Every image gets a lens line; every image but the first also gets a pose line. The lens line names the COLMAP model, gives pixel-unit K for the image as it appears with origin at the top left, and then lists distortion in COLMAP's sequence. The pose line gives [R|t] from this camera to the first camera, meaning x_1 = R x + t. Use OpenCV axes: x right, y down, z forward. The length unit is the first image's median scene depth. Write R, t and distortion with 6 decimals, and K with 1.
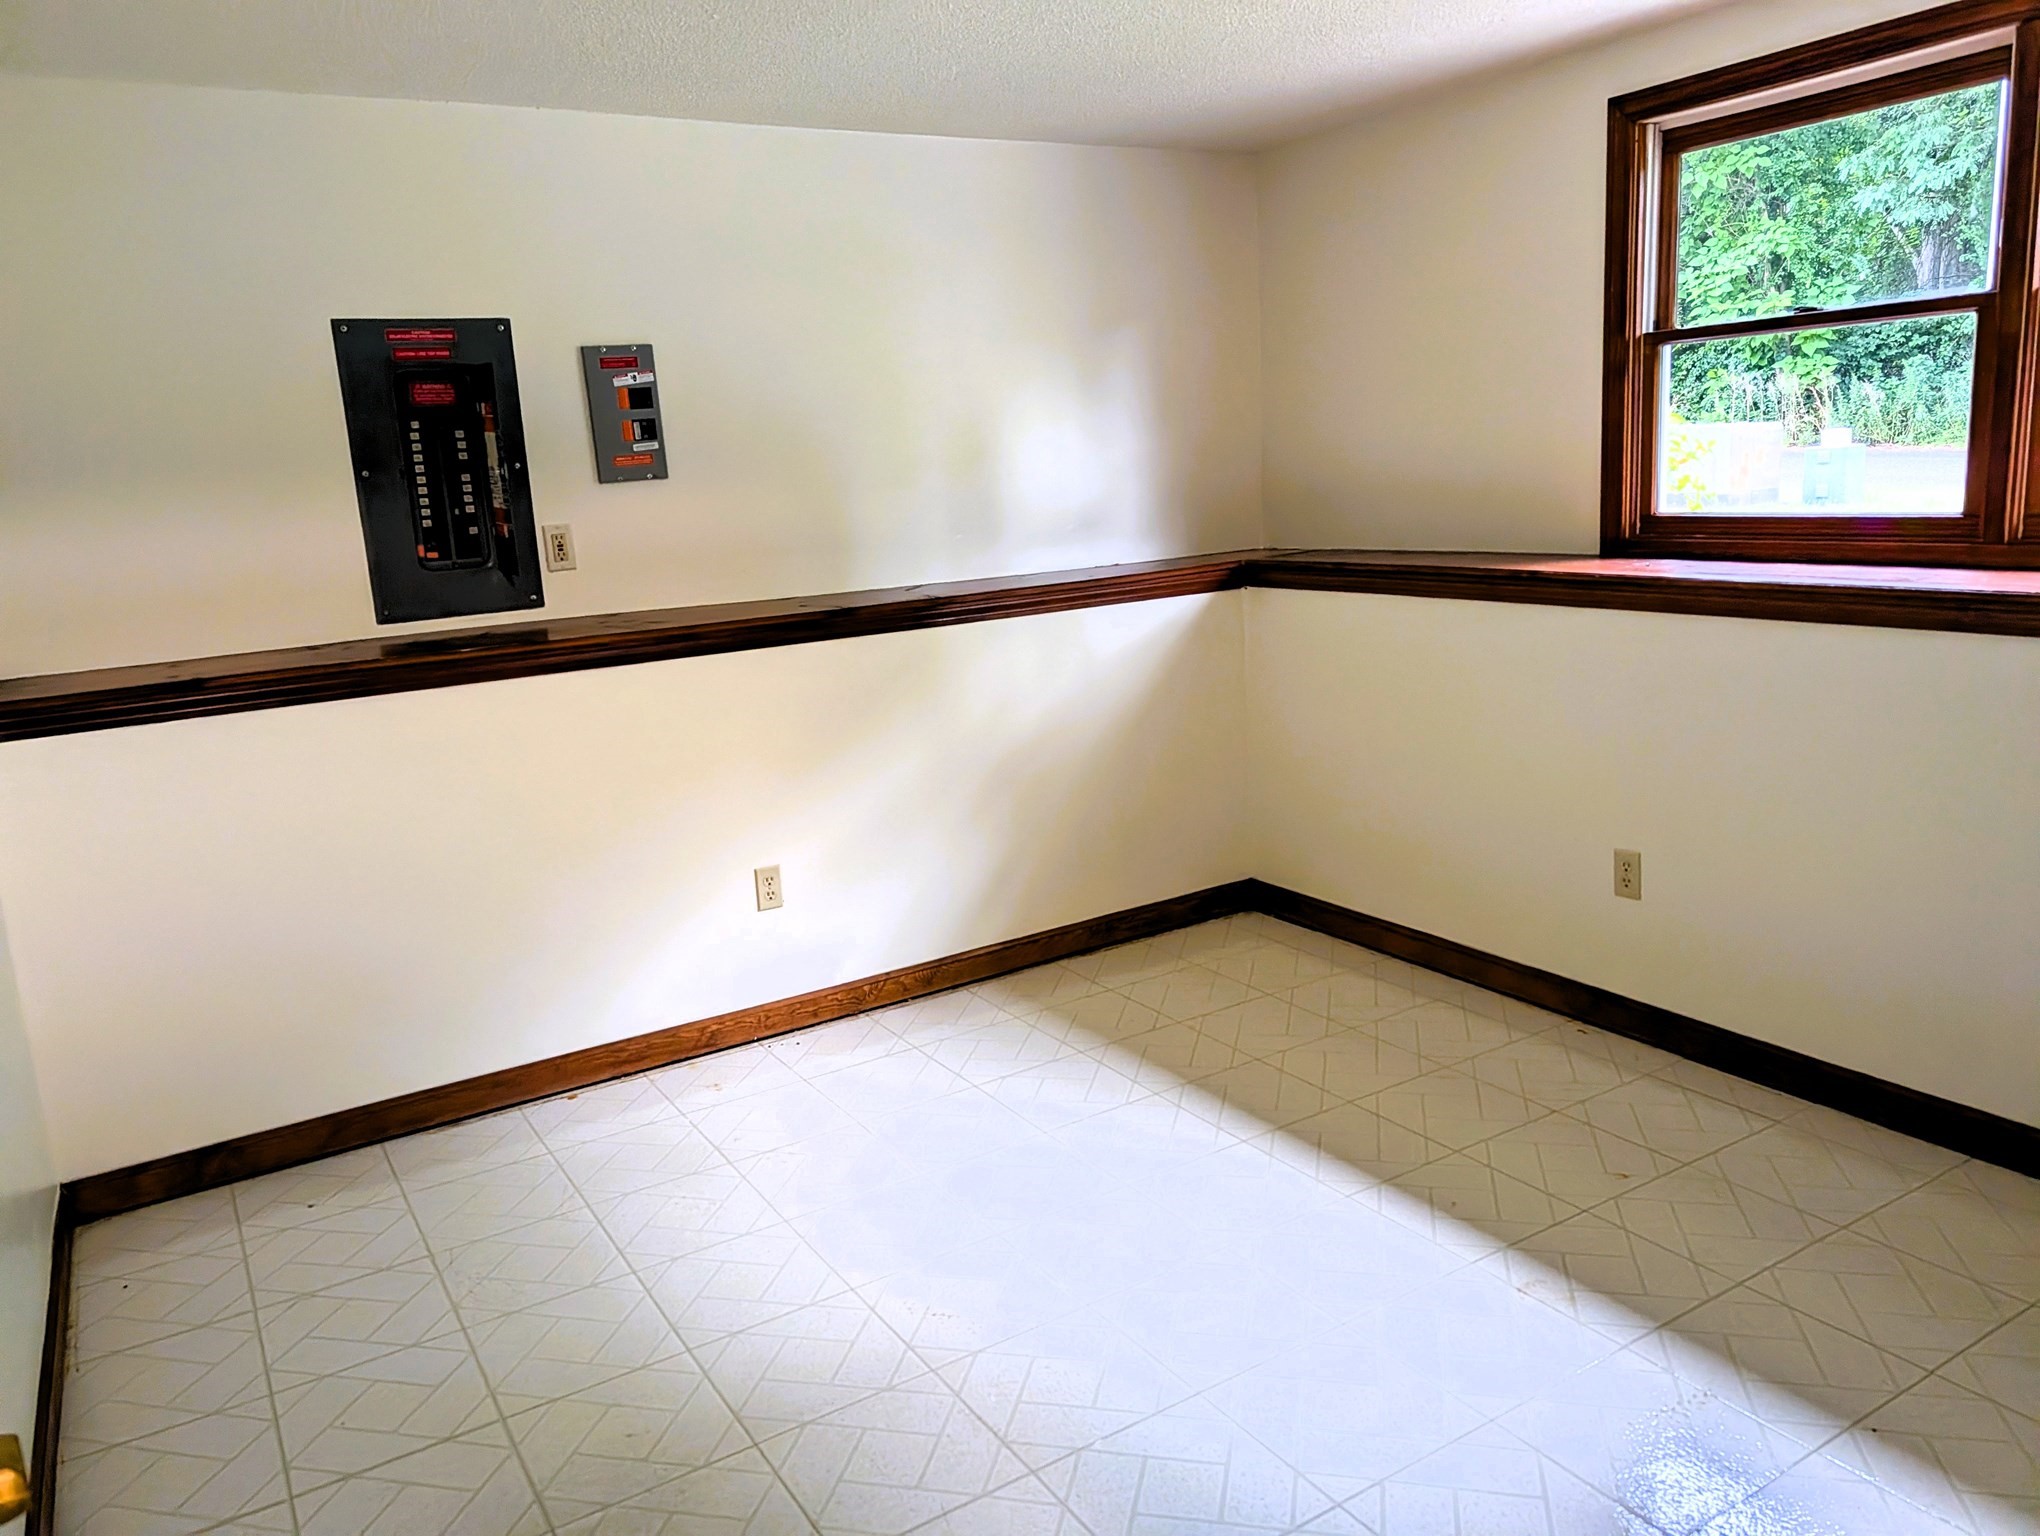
lens RADIAL K [[1461.6, 0, 1036.5], [0, 1461.6, 770.6], [0, 0, 1]] dist [-0.009252, 0.003685]
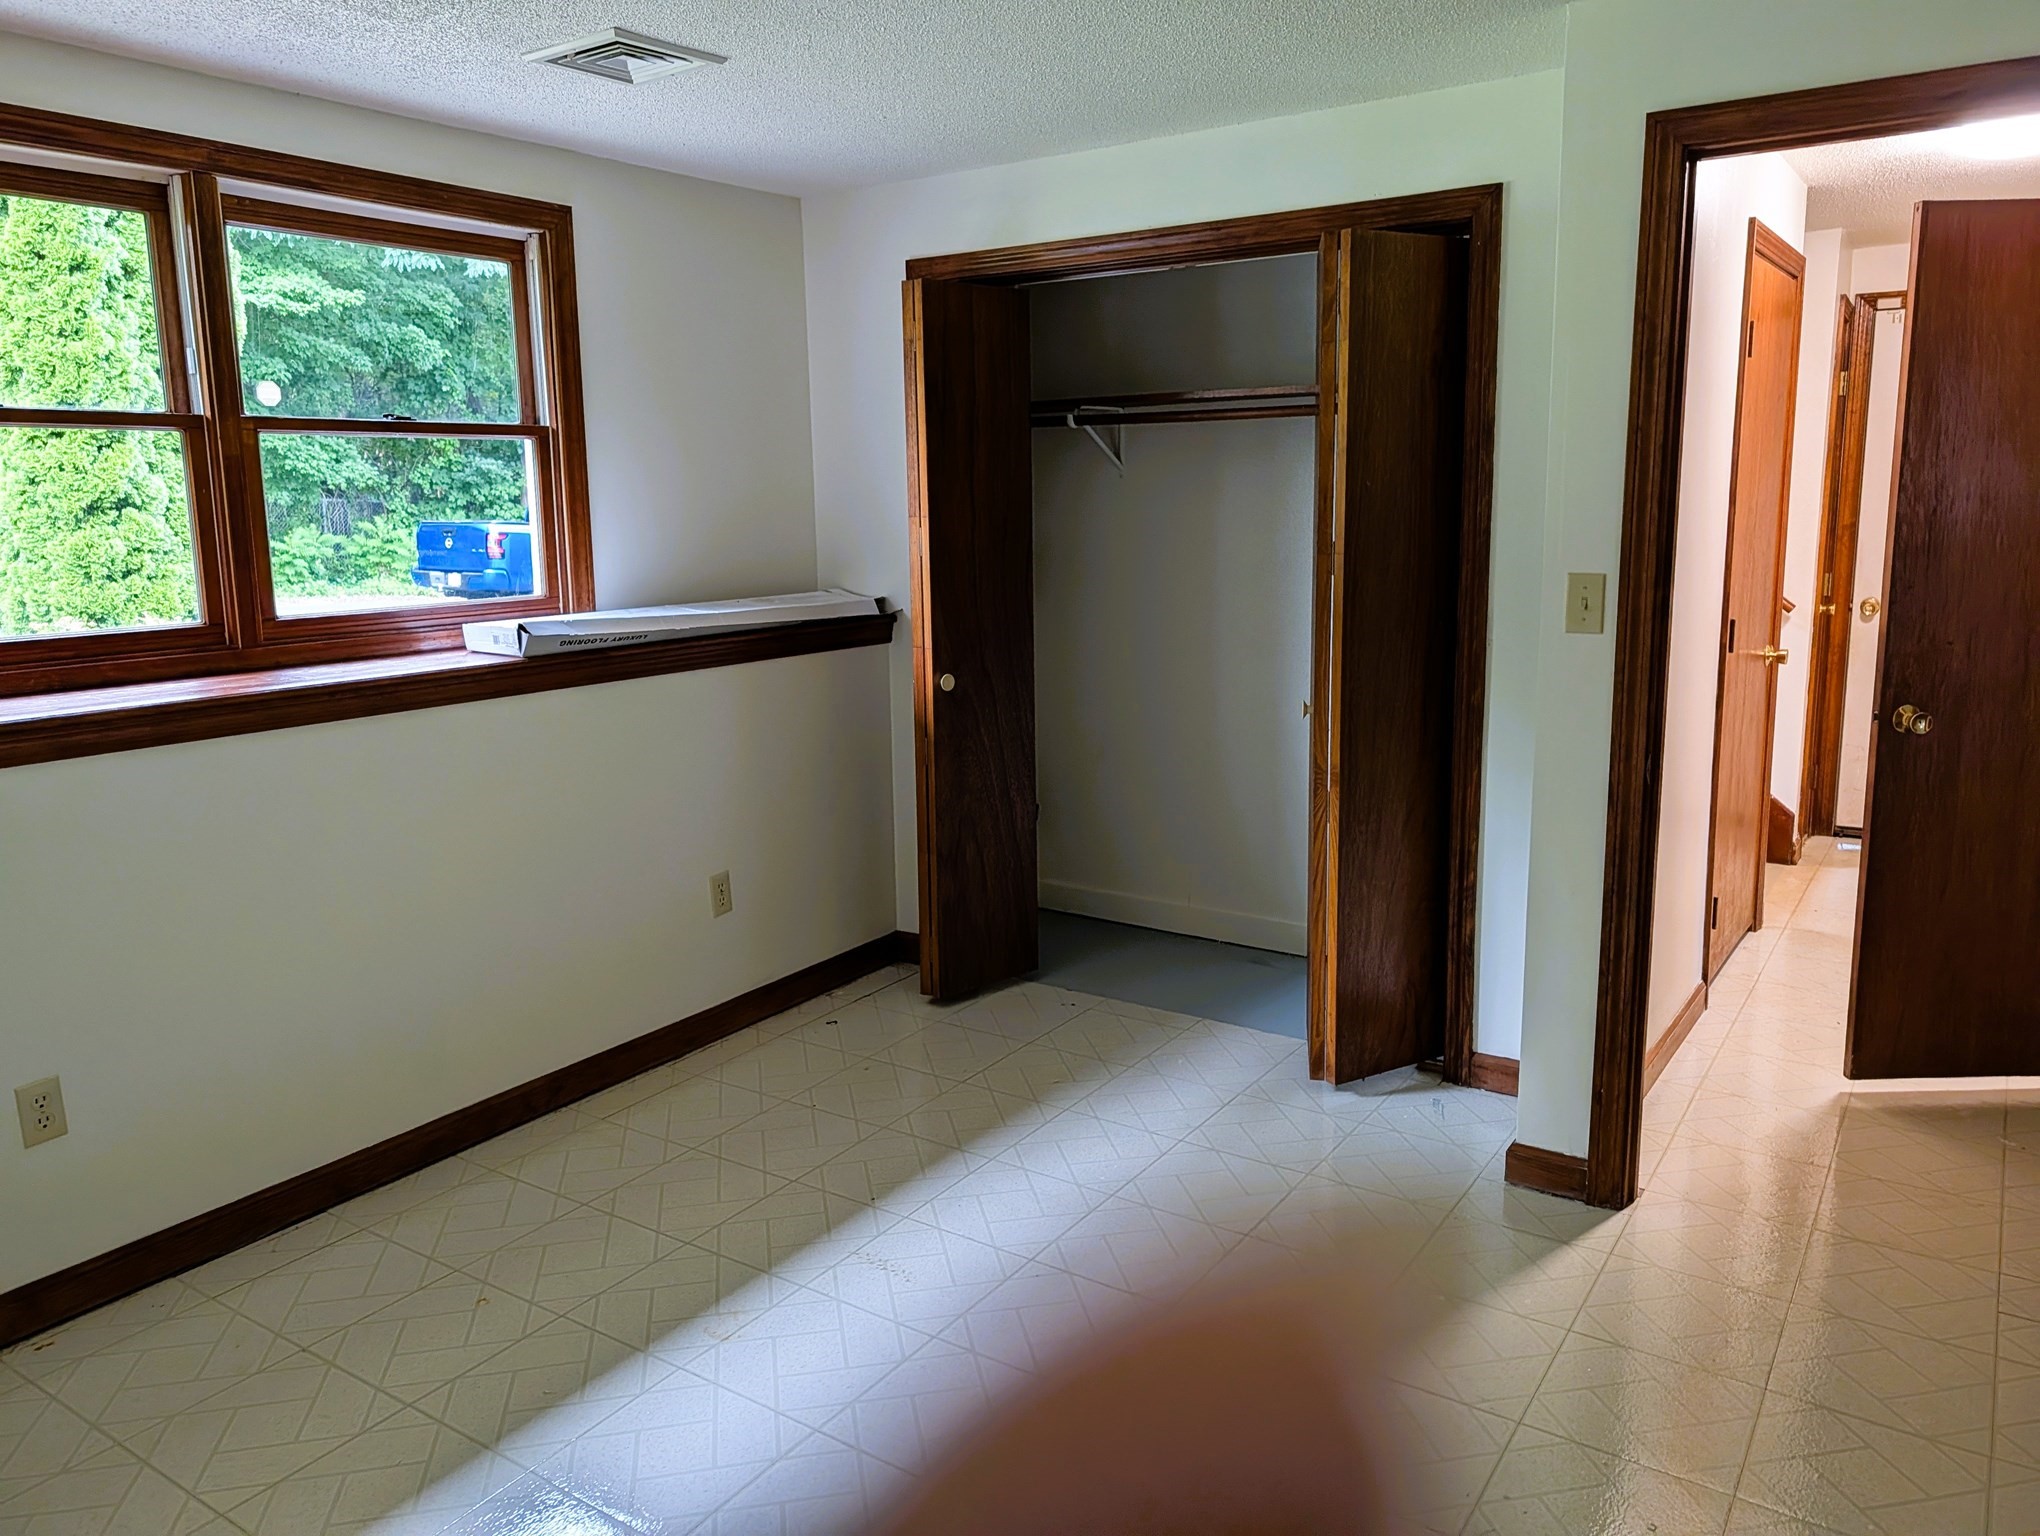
lens RADIAL K [[1461.6, 0, 1036.5], [0, 1461.6, 770.6], [0, 0, 1]] dist [-0.009252, 0.003685]
pose [[-0.411324, -0.100799, 0.905899, -0.566141], [0.235316, 0.948432, 0.212377, -0.160906], [-0.880590, 0.300528, -0.366393, 0.907674]]
